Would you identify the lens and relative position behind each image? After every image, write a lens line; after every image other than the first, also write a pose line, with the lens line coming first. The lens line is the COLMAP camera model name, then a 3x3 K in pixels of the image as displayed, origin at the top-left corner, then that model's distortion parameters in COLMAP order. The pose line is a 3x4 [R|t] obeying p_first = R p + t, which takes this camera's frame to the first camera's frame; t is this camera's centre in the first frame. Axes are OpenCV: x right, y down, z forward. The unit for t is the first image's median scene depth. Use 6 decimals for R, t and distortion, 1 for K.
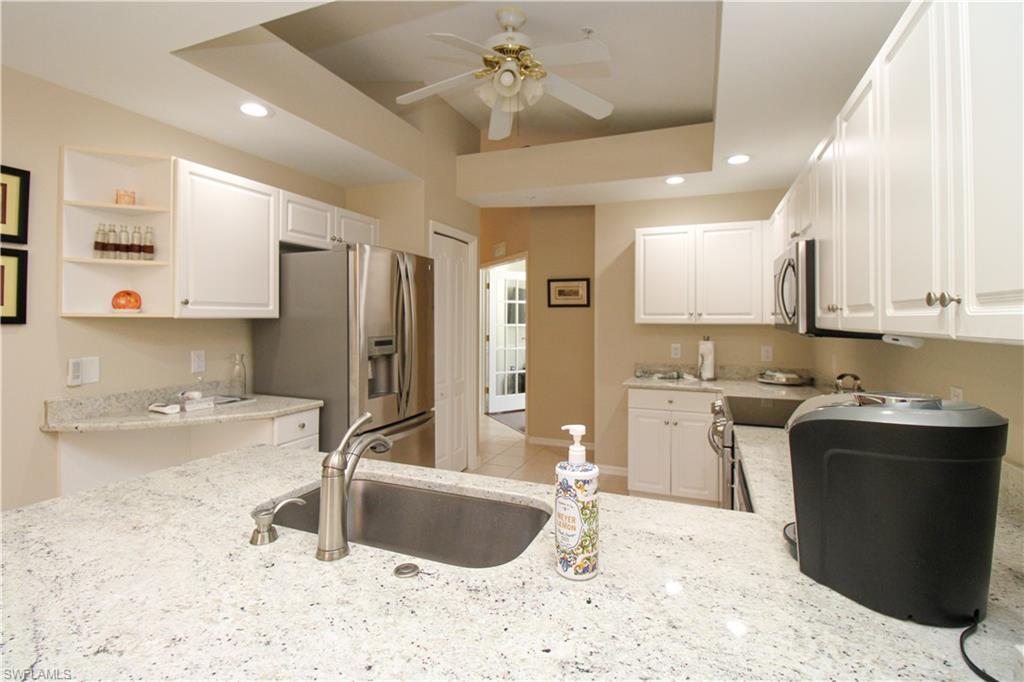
lens RADIAL K [[486.0, 0, 503.8], [0, 486.0, 316.1], [0, 0, 1]] dist [-0.004168, -0.007229]
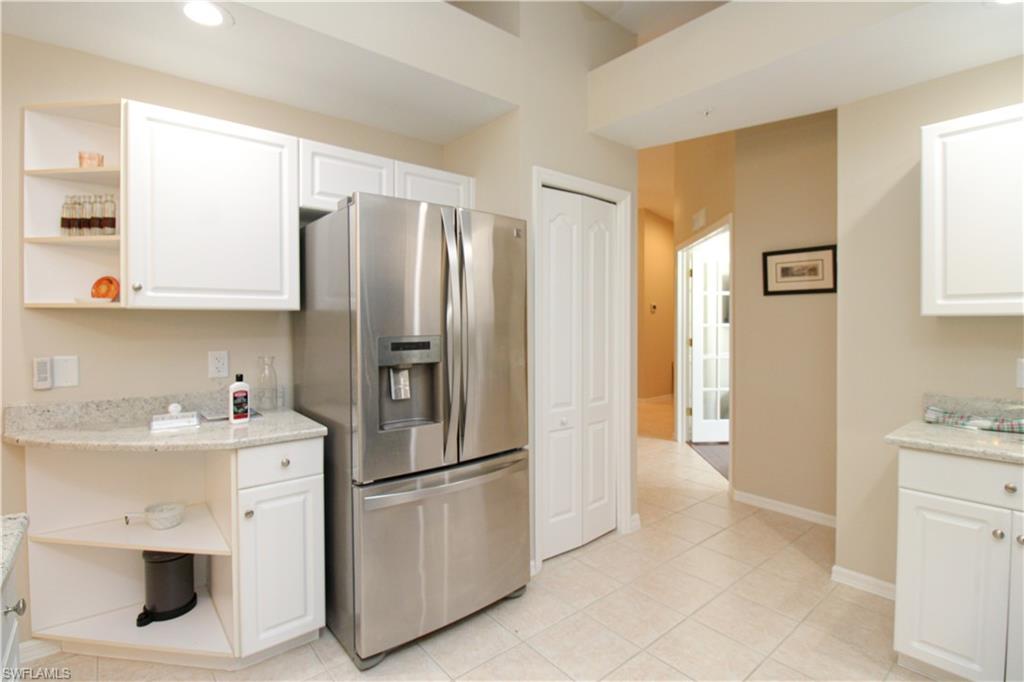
lens RADIAL K [[486.0, 0, 510.6], [0, 486.0, 325.3], [0, 0, 1]] dist [-0.004168, -0.007229]
pose [[0.881986, -0.001647, -0.471272, 0.181262], [0.007189, 0.999925, 0.009959, 0.022800], [0.471221, -0.012171, 0.881931, 0.498774]]
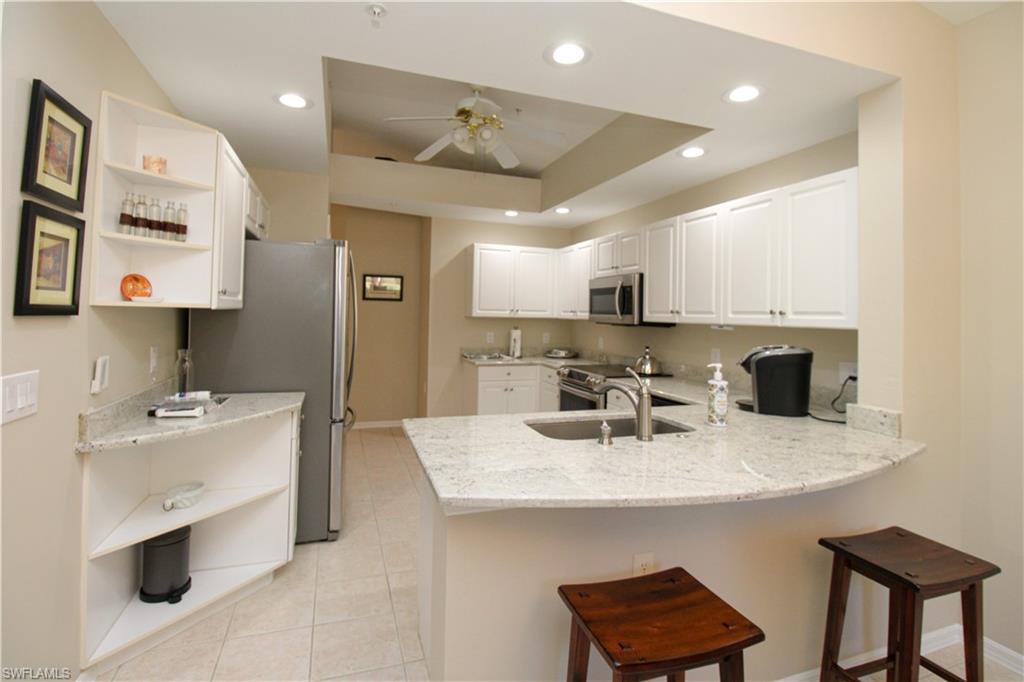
lens RADIAL K [[486.0, 0, 506.9], [0, 486.0, 300.7], [0, 0, 1]] dist [-0.004168, -0.007229]
pose [[0.746921, 0.029662, 0.664250, -0.713114], [-0.021968, 0.999560, -0.019934, -0.004525], [-0.664549, 0.000296, 0.747244, -0.028809]]
